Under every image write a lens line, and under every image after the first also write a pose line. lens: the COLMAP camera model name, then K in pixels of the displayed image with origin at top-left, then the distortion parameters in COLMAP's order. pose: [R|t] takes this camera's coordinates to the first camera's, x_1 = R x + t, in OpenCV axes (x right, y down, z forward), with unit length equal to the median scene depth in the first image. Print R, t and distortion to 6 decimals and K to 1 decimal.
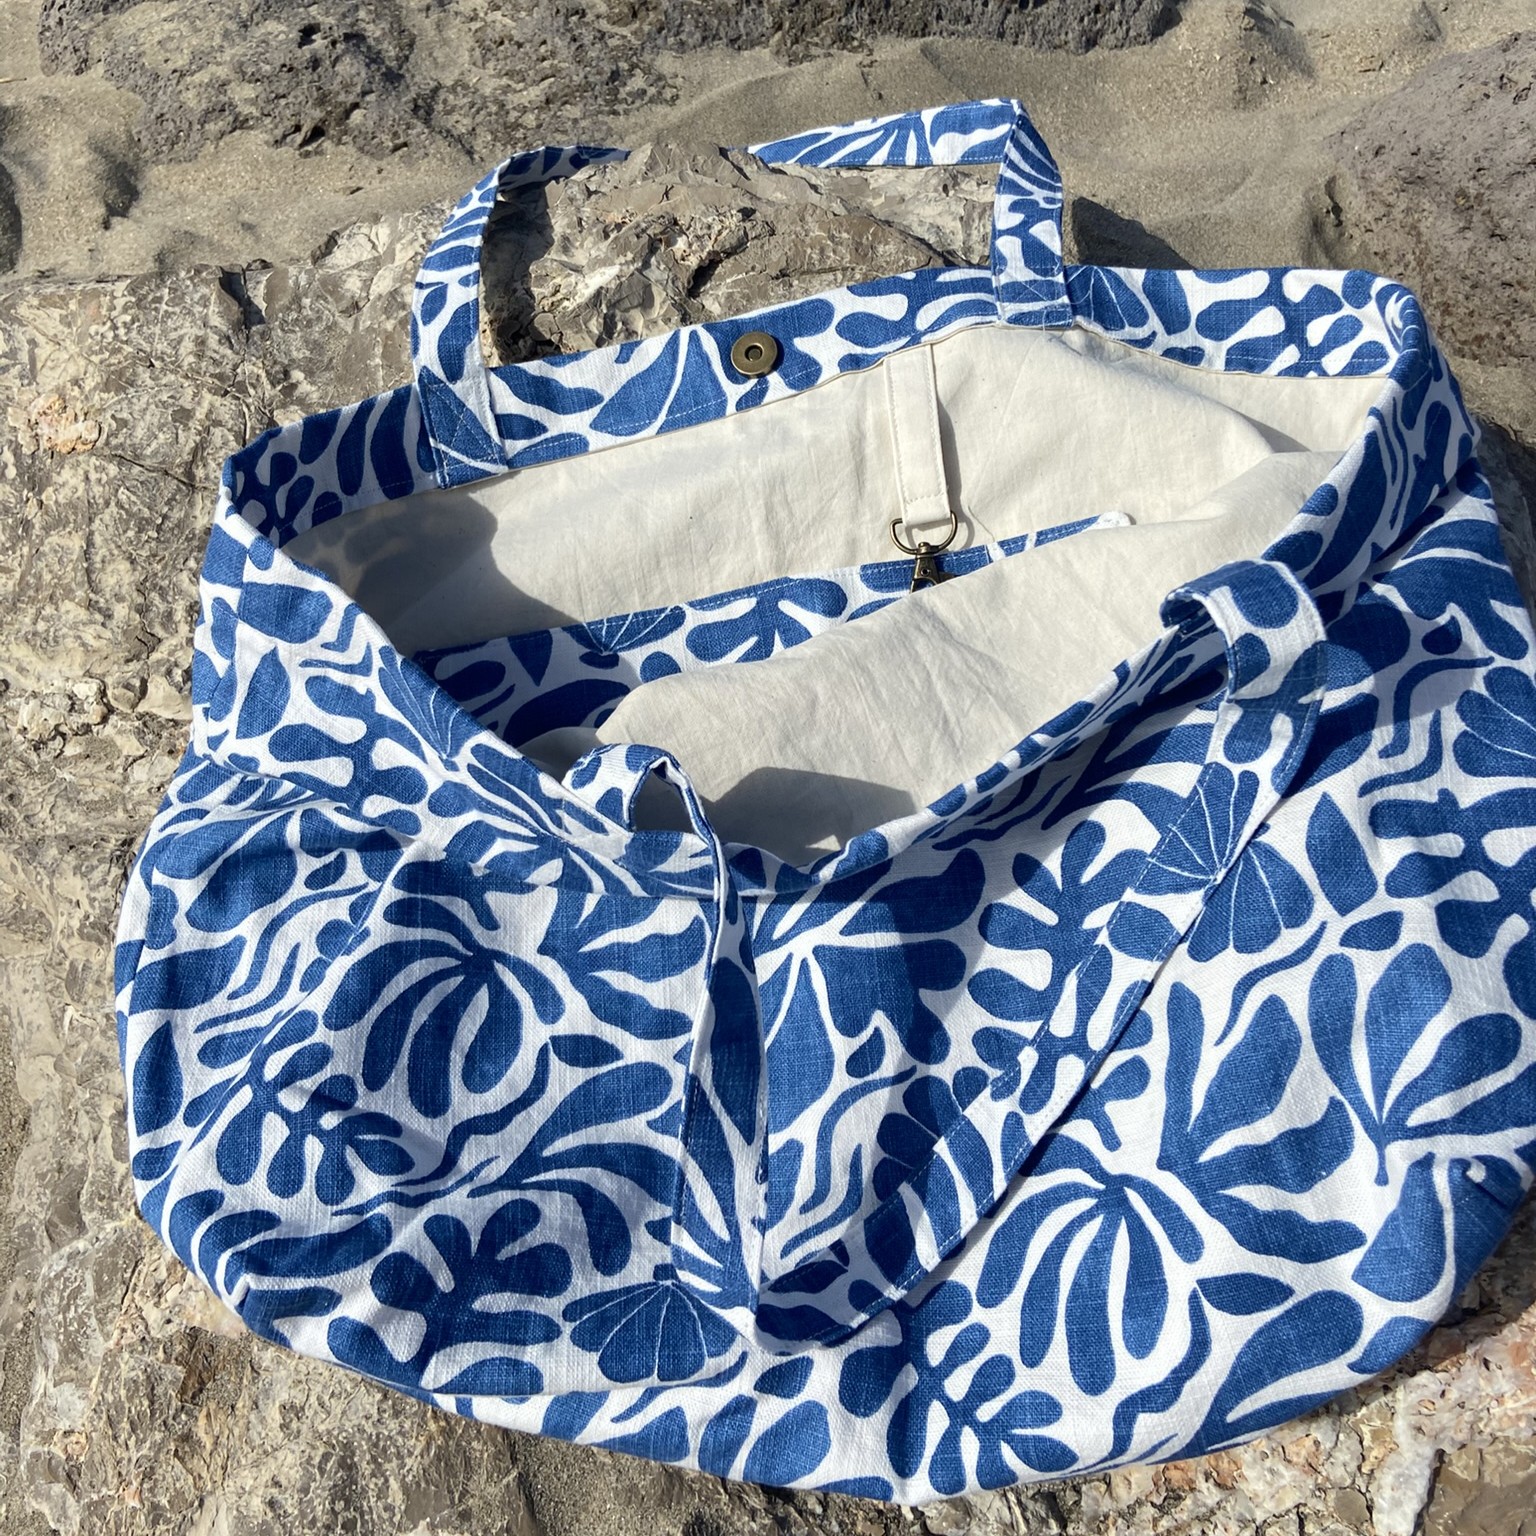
lens RADIAL K [[1601.7, 0, 749.1], [0, 1601.7, 672.6], [0, 0, 1]] dist [0.043235, 0.000000]
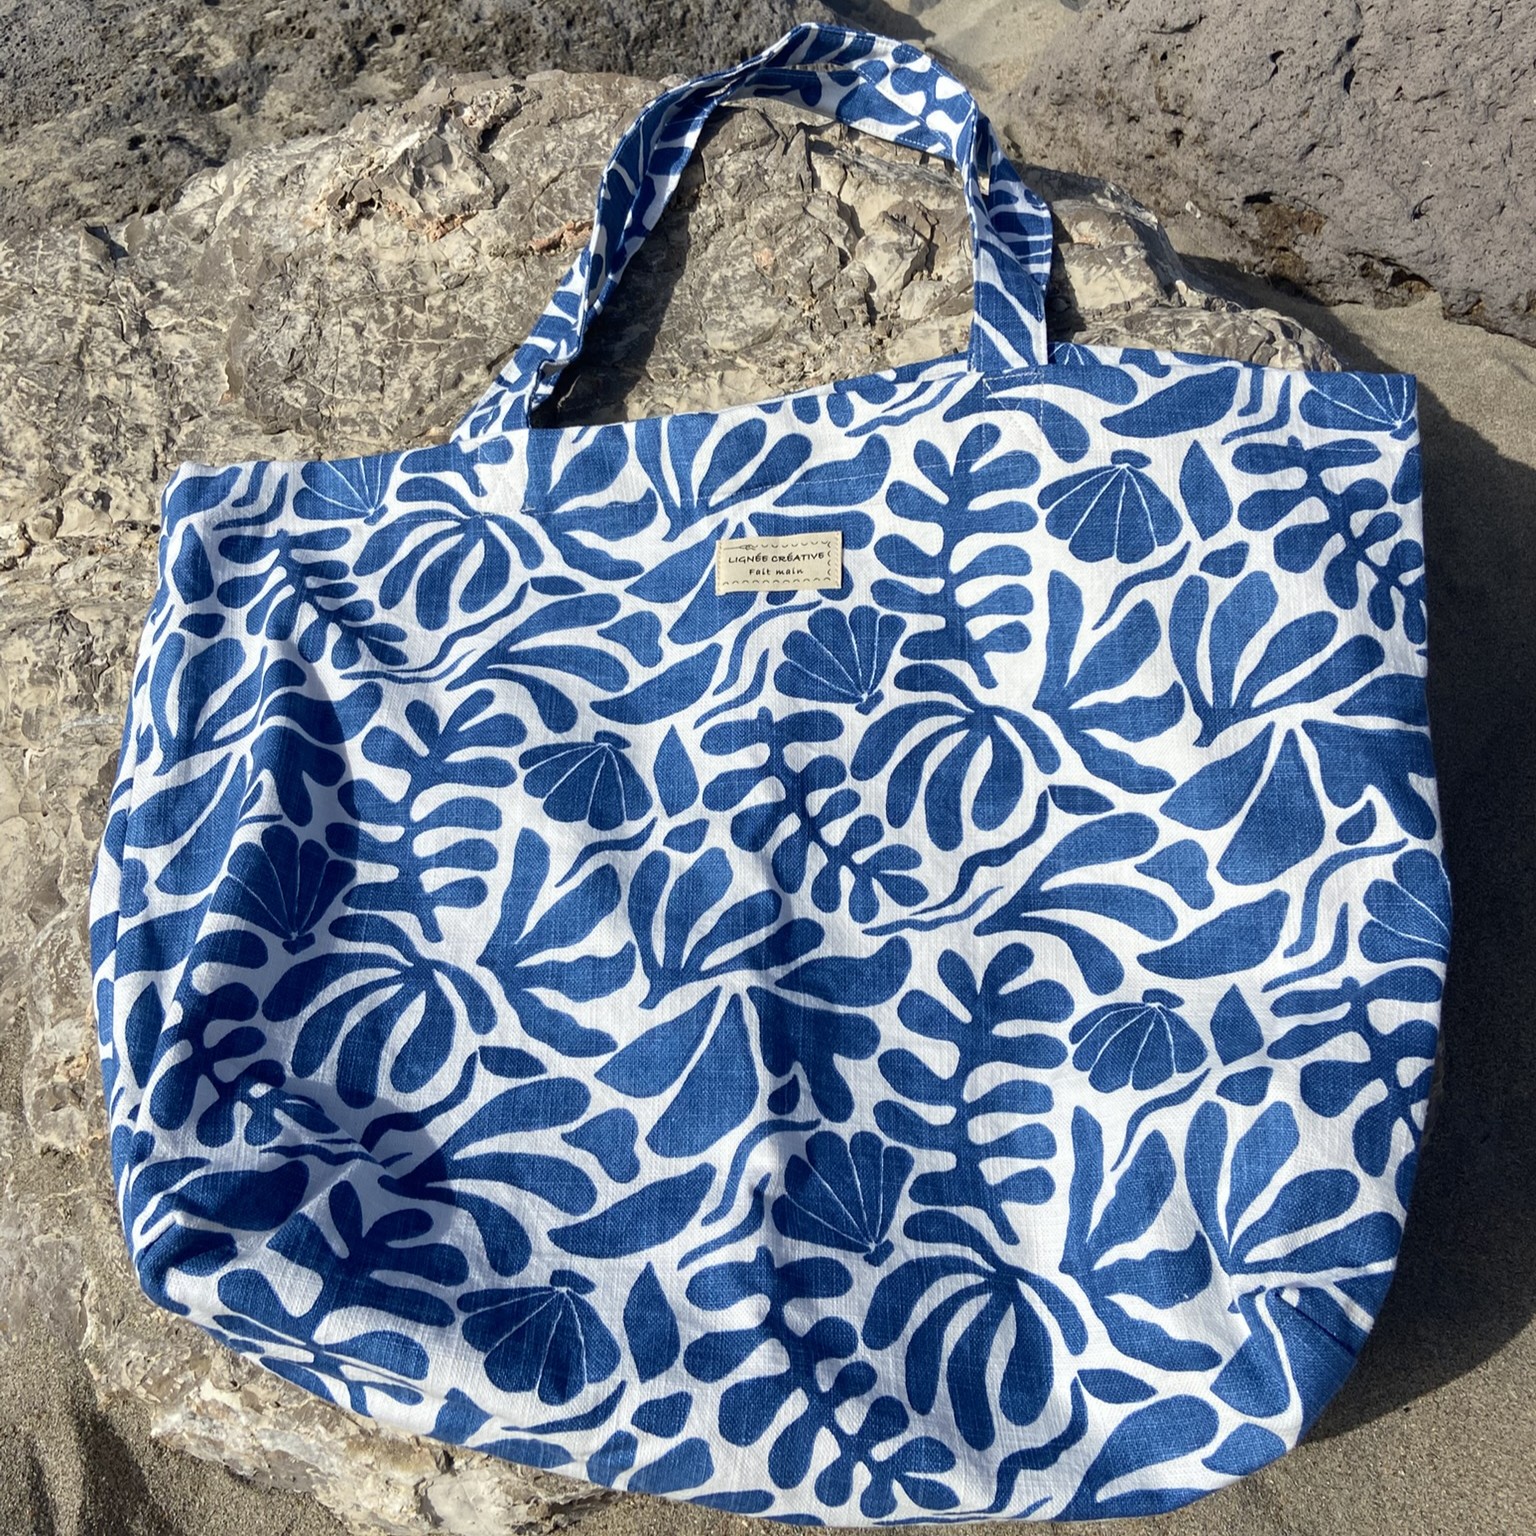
lens RADIAL K [[1601.7, 0, 785.6], [0, 1601.7, 690.6], [0, 0, 1]] dist [0.043235, 0.000000]
pose [[0.980819, -0.163375, 0.106317, -0.006290], [0.179274, 0.970205, -0.162982, 0.387045], [-0.076523, 0.178916, 0.980884, -0.150099]]
